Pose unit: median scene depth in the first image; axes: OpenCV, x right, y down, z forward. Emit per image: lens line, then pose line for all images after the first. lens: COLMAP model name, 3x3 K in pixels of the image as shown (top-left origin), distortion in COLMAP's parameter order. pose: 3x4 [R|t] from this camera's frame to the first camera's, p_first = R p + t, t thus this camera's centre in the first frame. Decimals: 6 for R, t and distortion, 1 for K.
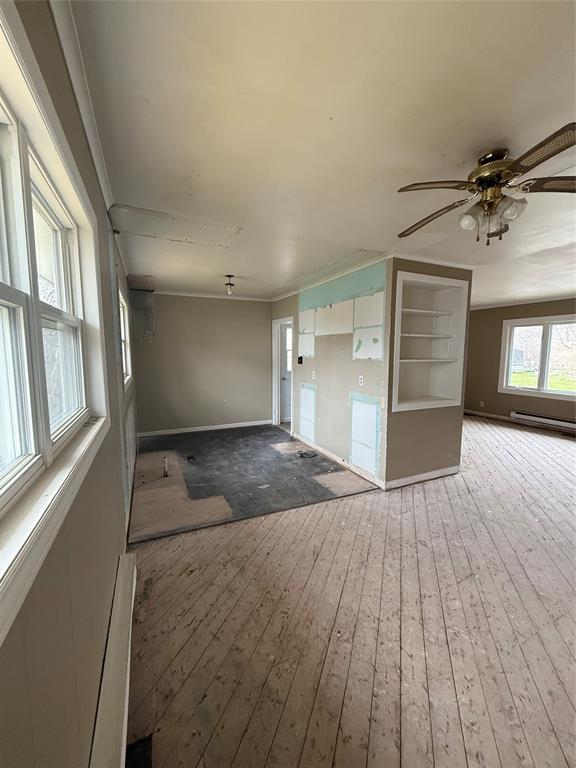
lens RADIAL K [[304.0, 0, 288.0], [0, 304.0, 384.0], [0, 0, 1]] dist [0.000129, 0.000138]
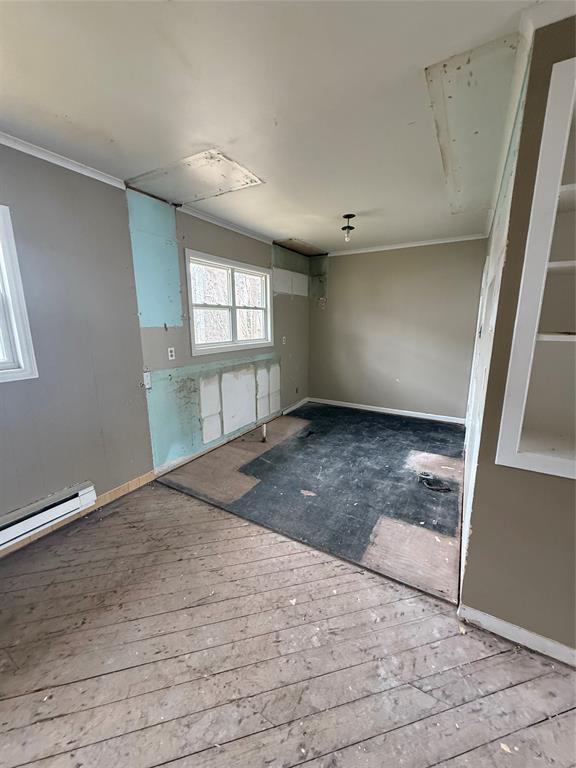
lens RADIAL K [[304.0, 0, 288.0], [0, 304.0, 384.0], [0, 0, 1]] dist [0.000129, 0.000138]
pose [[0.571524, 0.165732, -0.803675, 0.479099], [-0.083788, 0.986059, 0.143758, -0.047583], [0.816296, -0.014822, 0.577443, 0.520355]]
